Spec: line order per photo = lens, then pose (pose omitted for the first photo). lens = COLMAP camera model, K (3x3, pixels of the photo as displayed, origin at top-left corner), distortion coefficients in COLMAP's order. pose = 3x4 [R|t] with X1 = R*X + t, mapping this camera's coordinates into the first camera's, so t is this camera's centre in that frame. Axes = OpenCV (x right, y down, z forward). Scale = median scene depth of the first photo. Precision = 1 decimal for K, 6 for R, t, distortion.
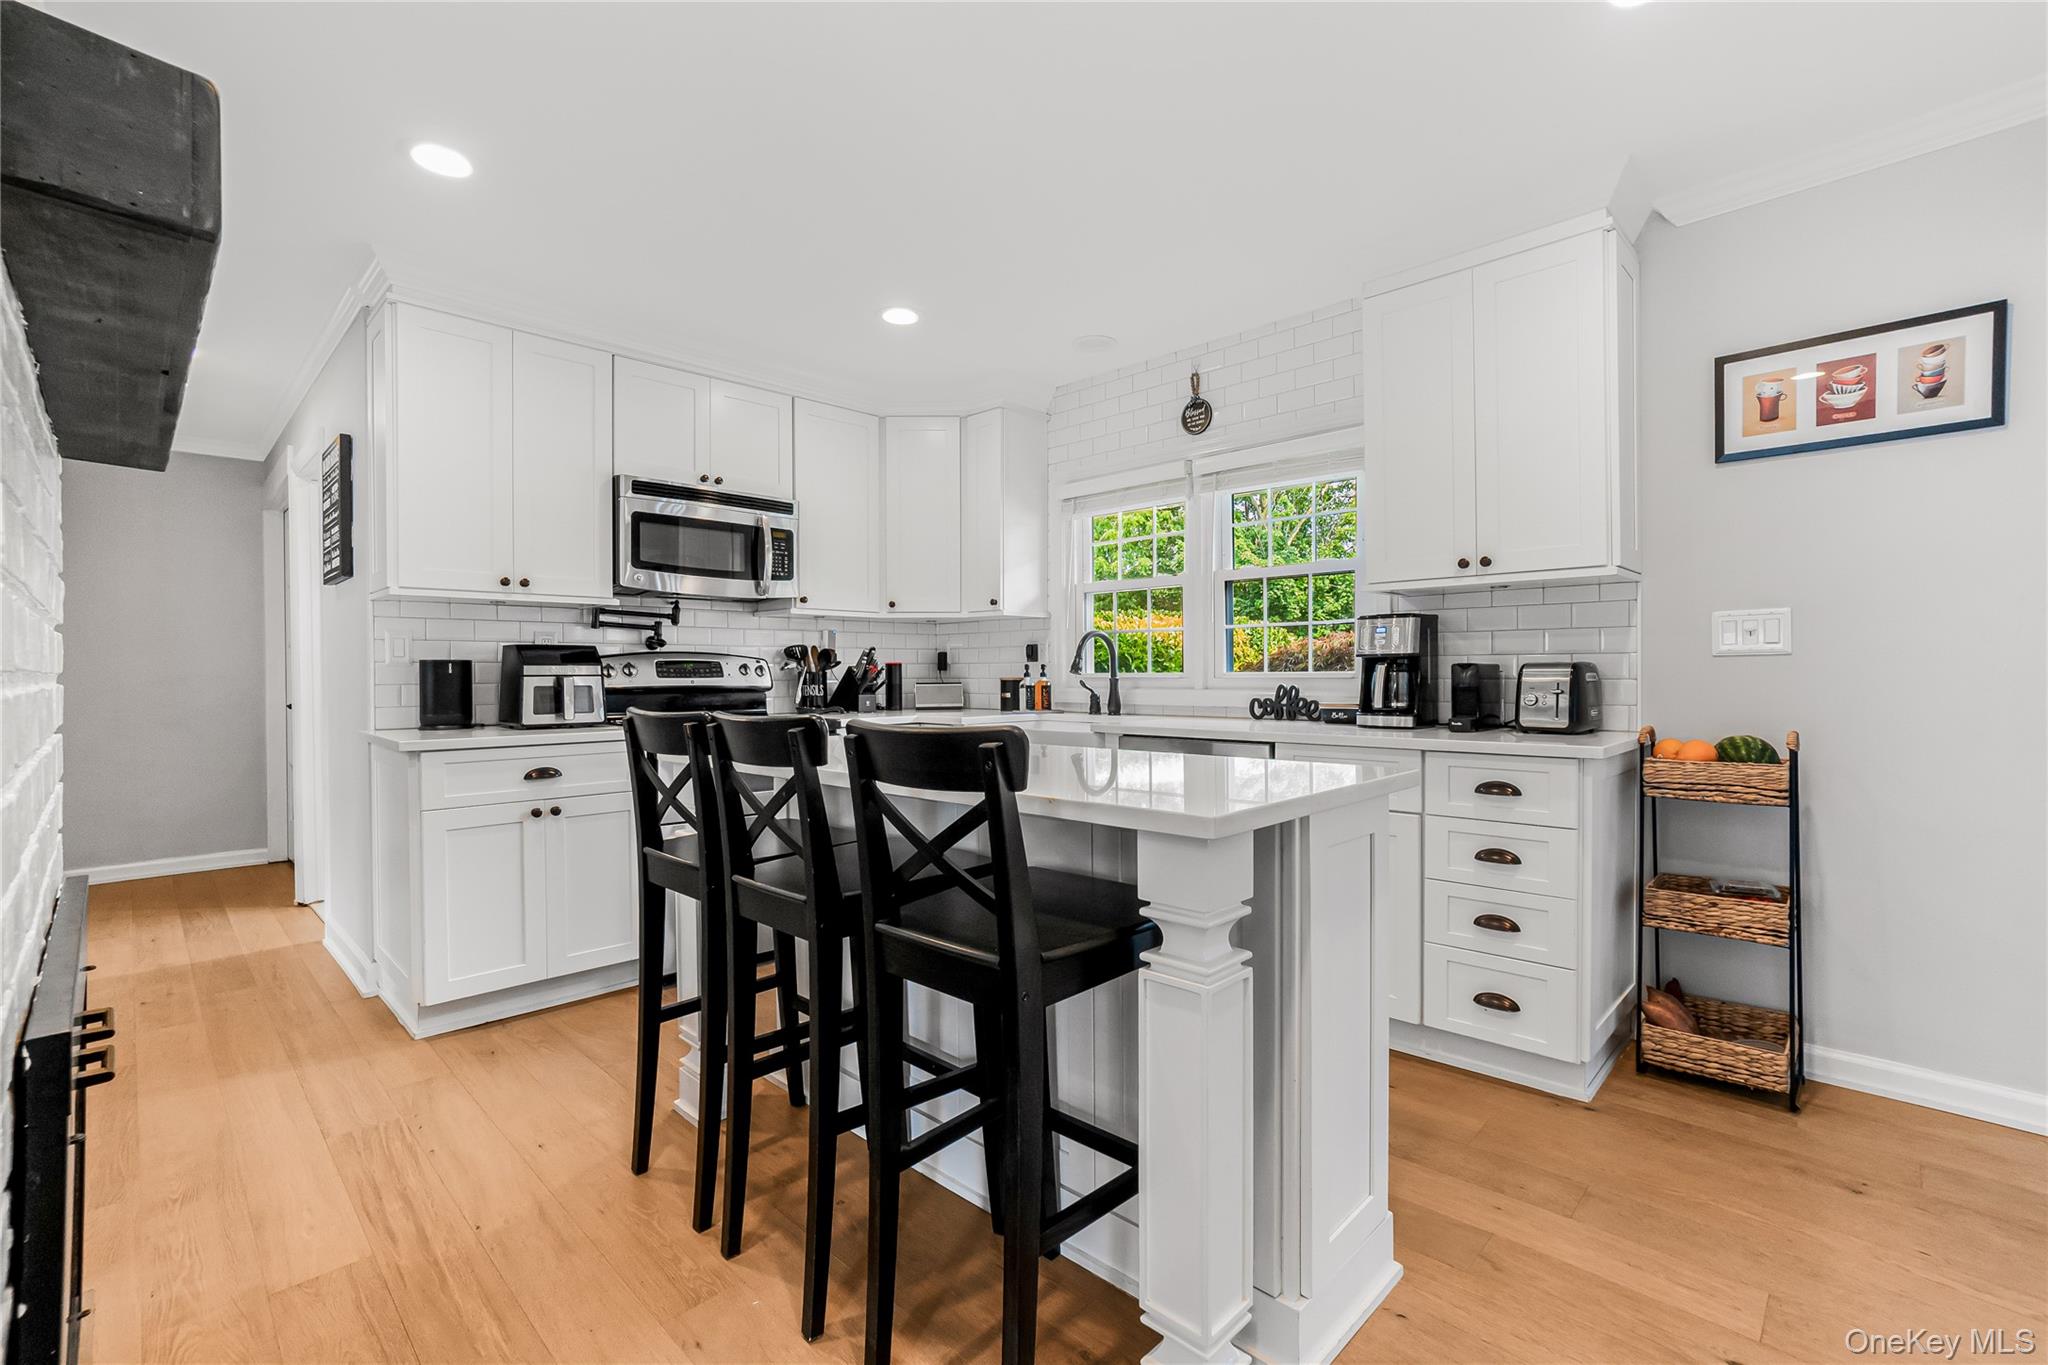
lens RADIAL K [[911.3, 0, 1024.0], [0, 911.3, 682.5], [0, 0, 1]] dist [-0.000075, 0.000106]
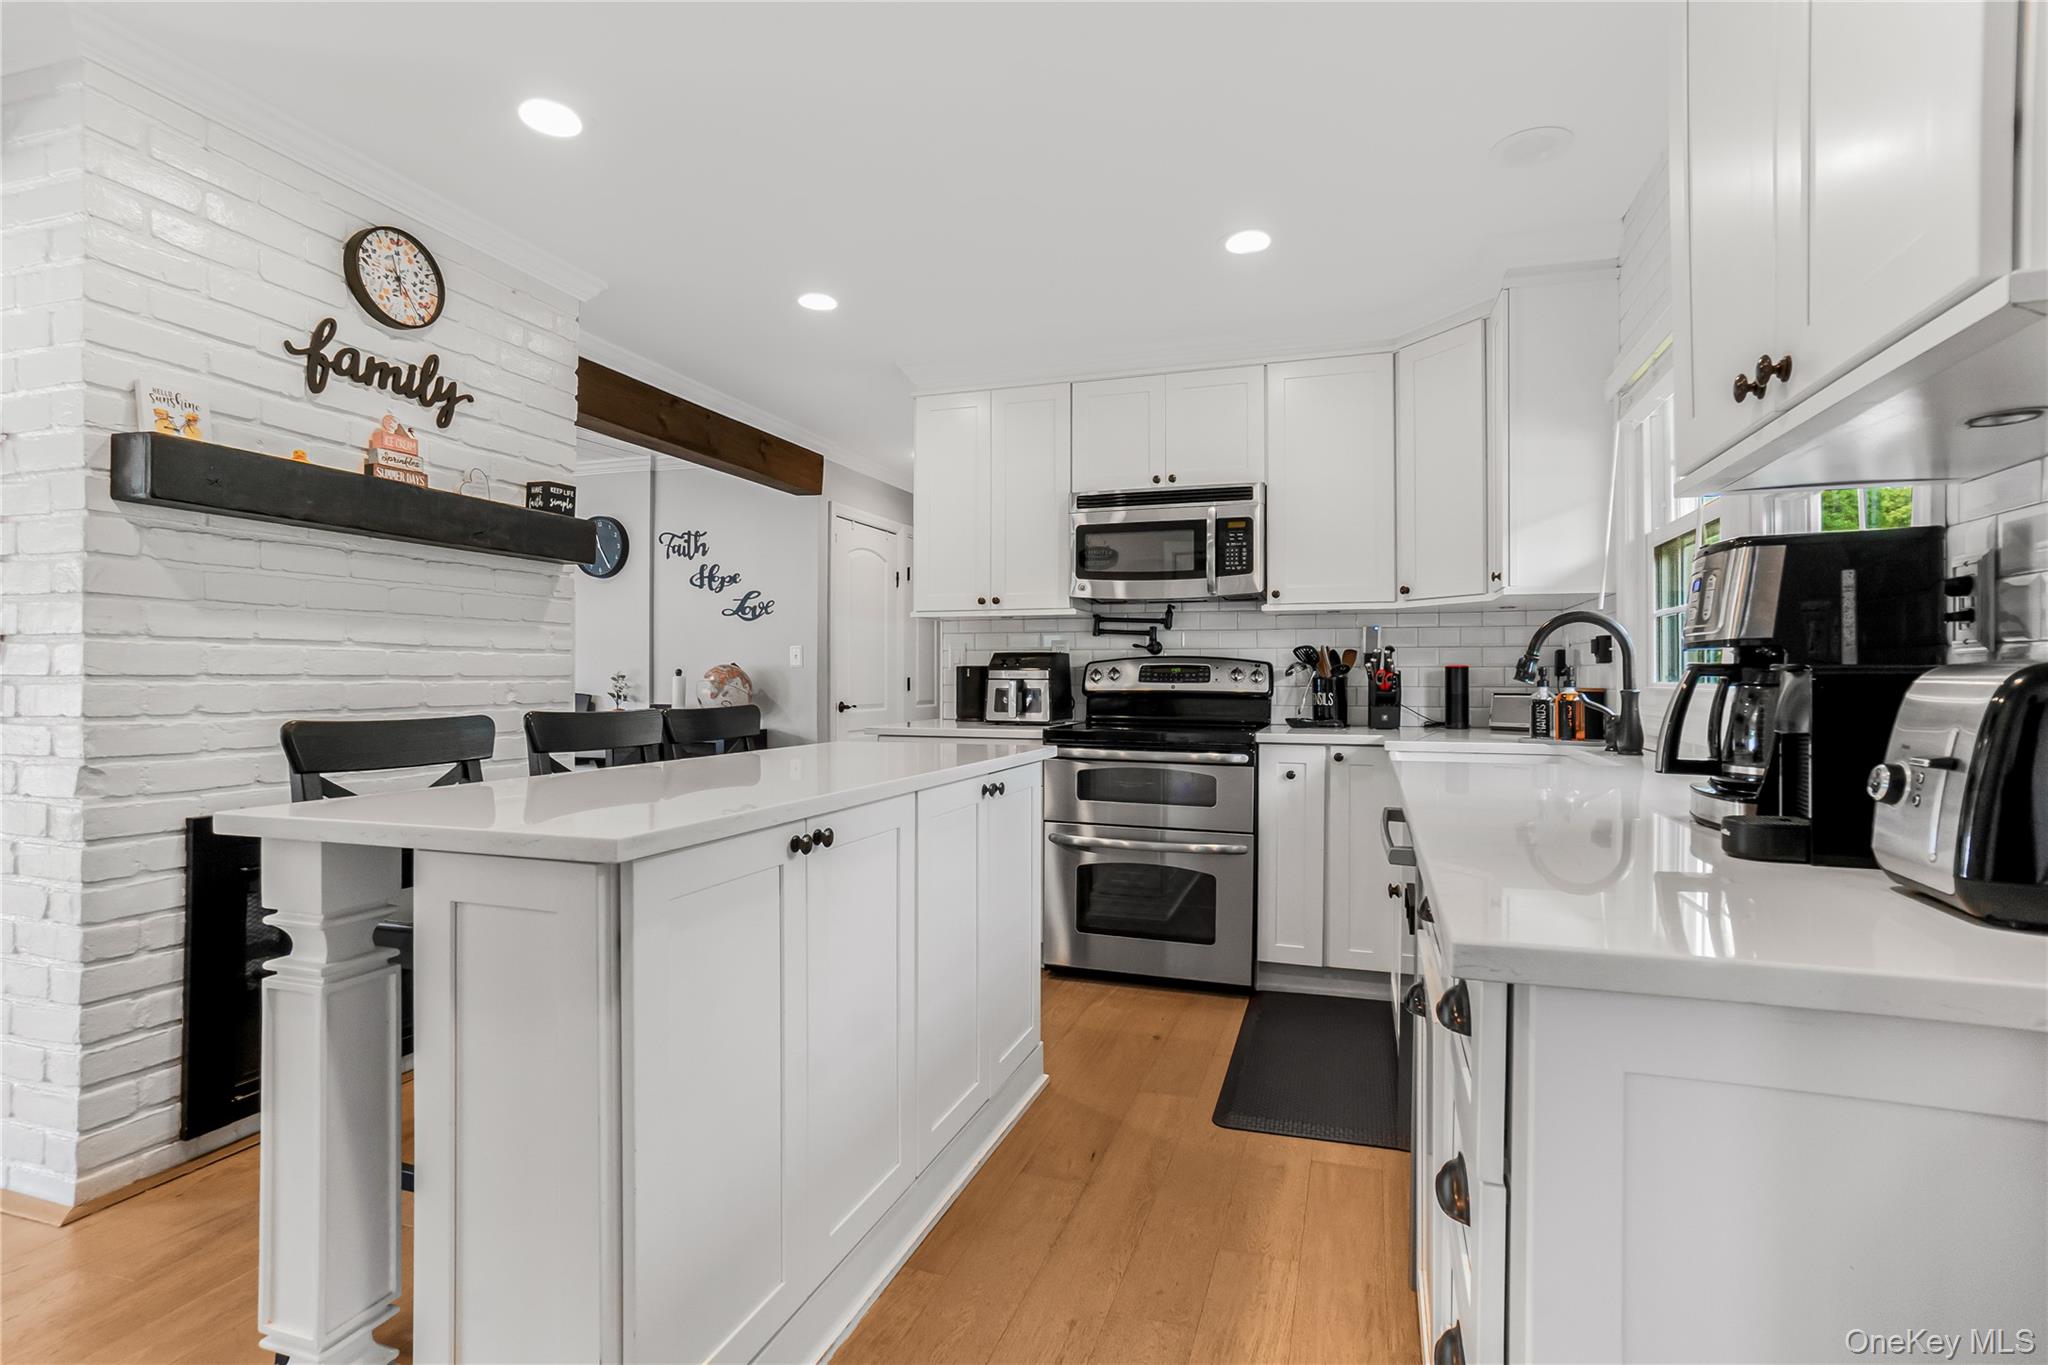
lens RADIAL K [[911.3, 0, 1024.0], [0, 911.3, 682.5], [0, 0, 1]] dist [-0.000075, 0.000106]
pose [[0.458325, 0.009843, -0.888730, 0.444550], [-0.015807, 0.999871, 0.002923, -0.005637], [0.888644, 0.012708, 0.458421, 0.414606]]
